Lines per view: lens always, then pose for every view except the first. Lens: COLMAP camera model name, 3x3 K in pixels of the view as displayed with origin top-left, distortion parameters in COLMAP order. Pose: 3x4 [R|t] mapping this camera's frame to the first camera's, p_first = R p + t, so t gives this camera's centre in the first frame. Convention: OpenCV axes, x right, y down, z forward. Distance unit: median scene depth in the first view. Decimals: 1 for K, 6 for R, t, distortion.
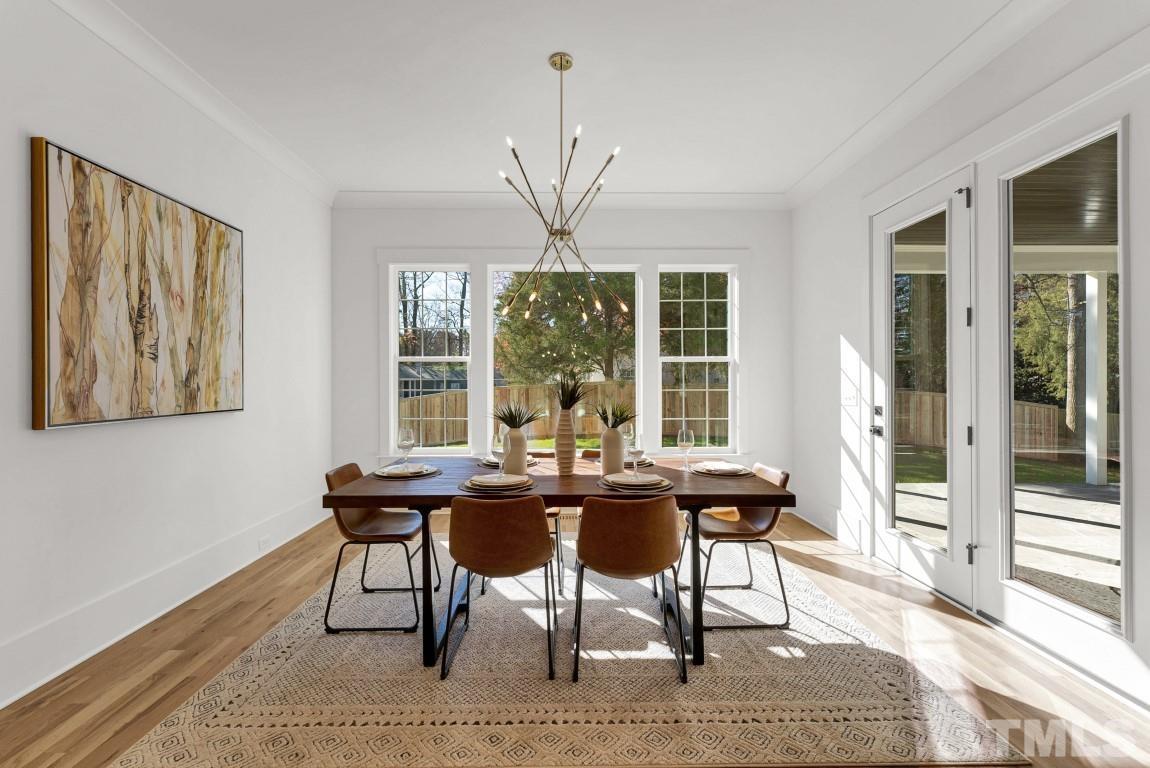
lens RADIAL K [[473.4, 0, 581.9], [0, 473.4, 383.4], [0, 0, 1]] dist [0.001546, -0.000167]
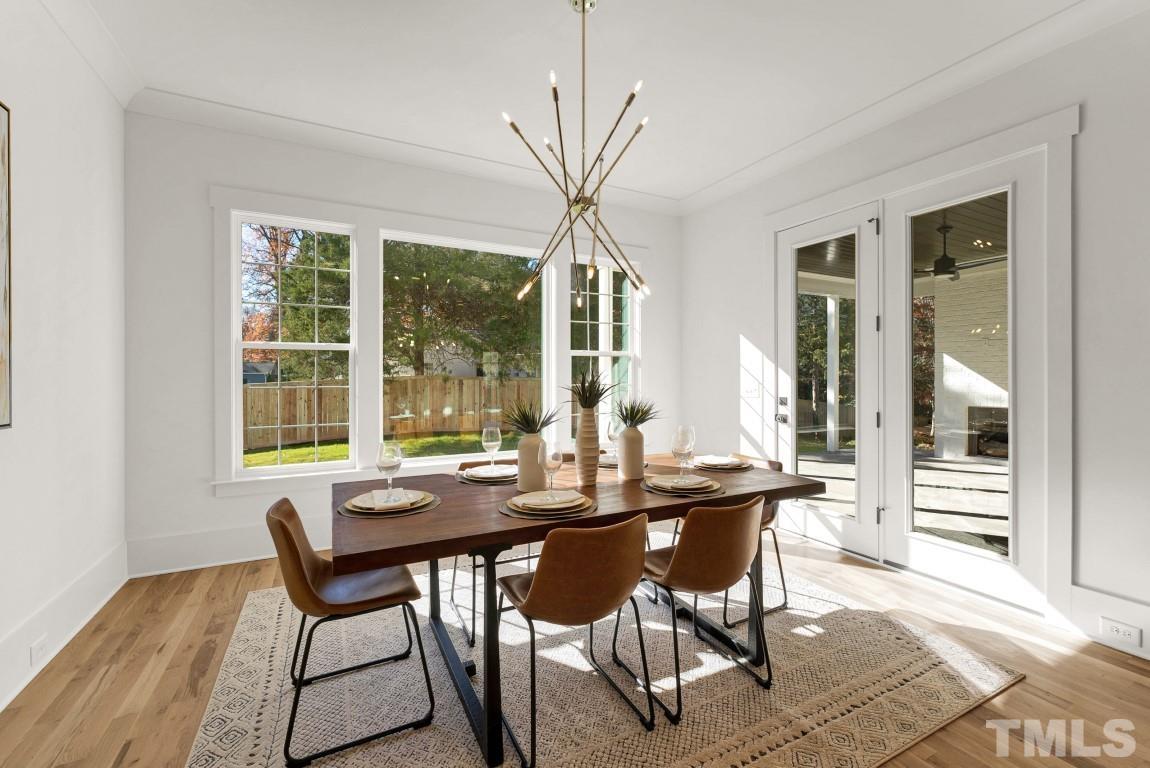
lens RADIAL K [[473.4, 0, 574.7], [0, 473.4, 377.6], [0, 0, 1]] dist [0.001546, -0.000167]
pose [[0.899142, -0.001240, 0.437655, -0.416861], [0.001909, 0.999998, -0.001089, 0.000632], [-0.437653, 0.001814, 0.899142, 0.228980]]
